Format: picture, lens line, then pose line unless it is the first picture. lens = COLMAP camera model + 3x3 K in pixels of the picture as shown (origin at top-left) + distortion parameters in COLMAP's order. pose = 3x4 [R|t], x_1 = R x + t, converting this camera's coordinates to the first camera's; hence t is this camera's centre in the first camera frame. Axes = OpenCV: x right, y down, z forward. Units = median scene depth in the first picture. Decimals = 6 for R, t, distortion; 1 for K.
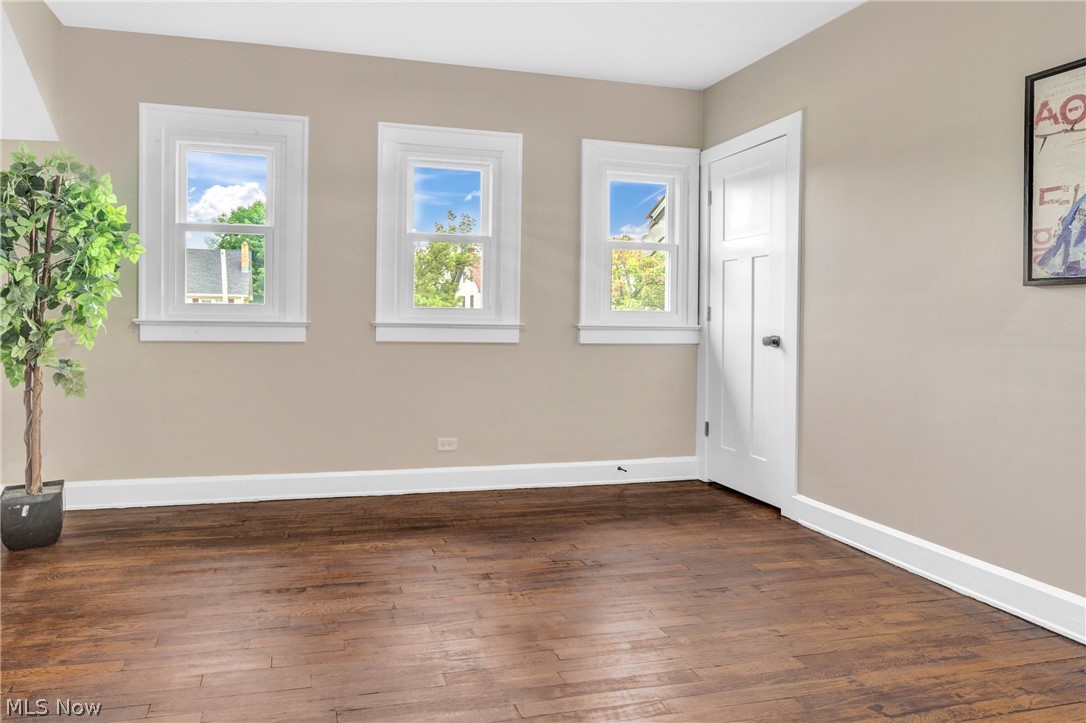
lens RADIAL K [[639.1, 0, 542.4], [0, 639.1, 314.4], [0, 0, 1]] dist [-0.001126, 0.002481]
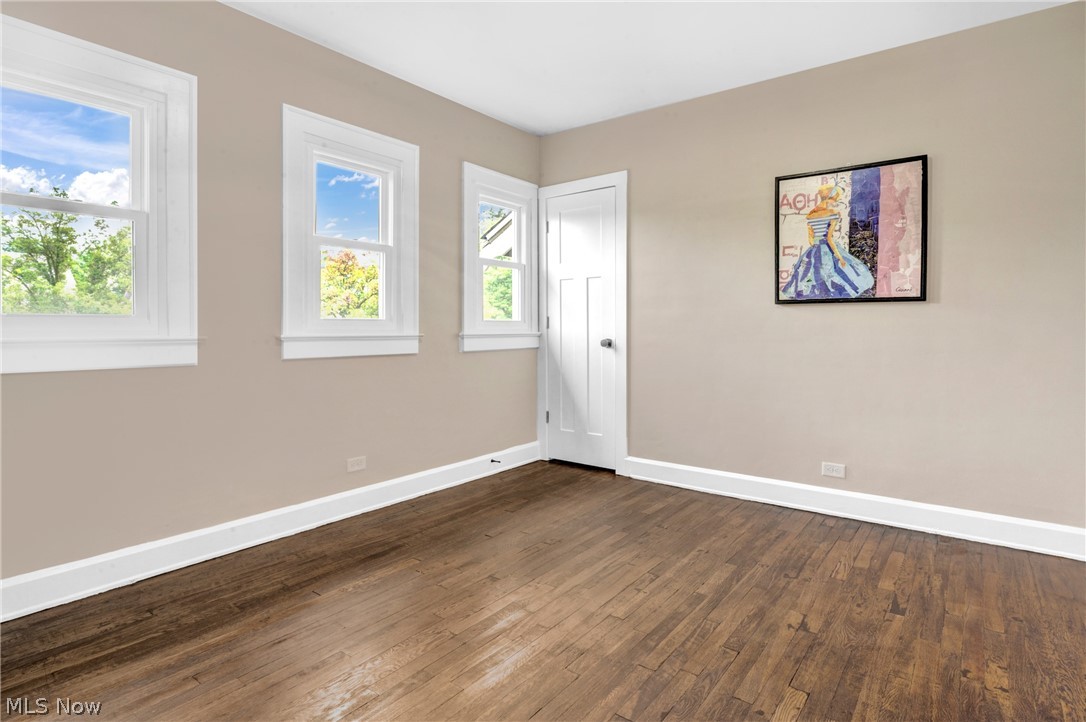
lens RADIAL K [[566.8, 0, 543.6], [0, 566.8, 326.7], [0, 0, 1]] dist [-0.000976, 0.001048]
pose [[0.770243, -0.013522, 0.637608, -0.495890], [0.007767, 0.999900, 0.011823, -0.006775], [-0.637704, -0.004154, 0.770270, 0.197021]]
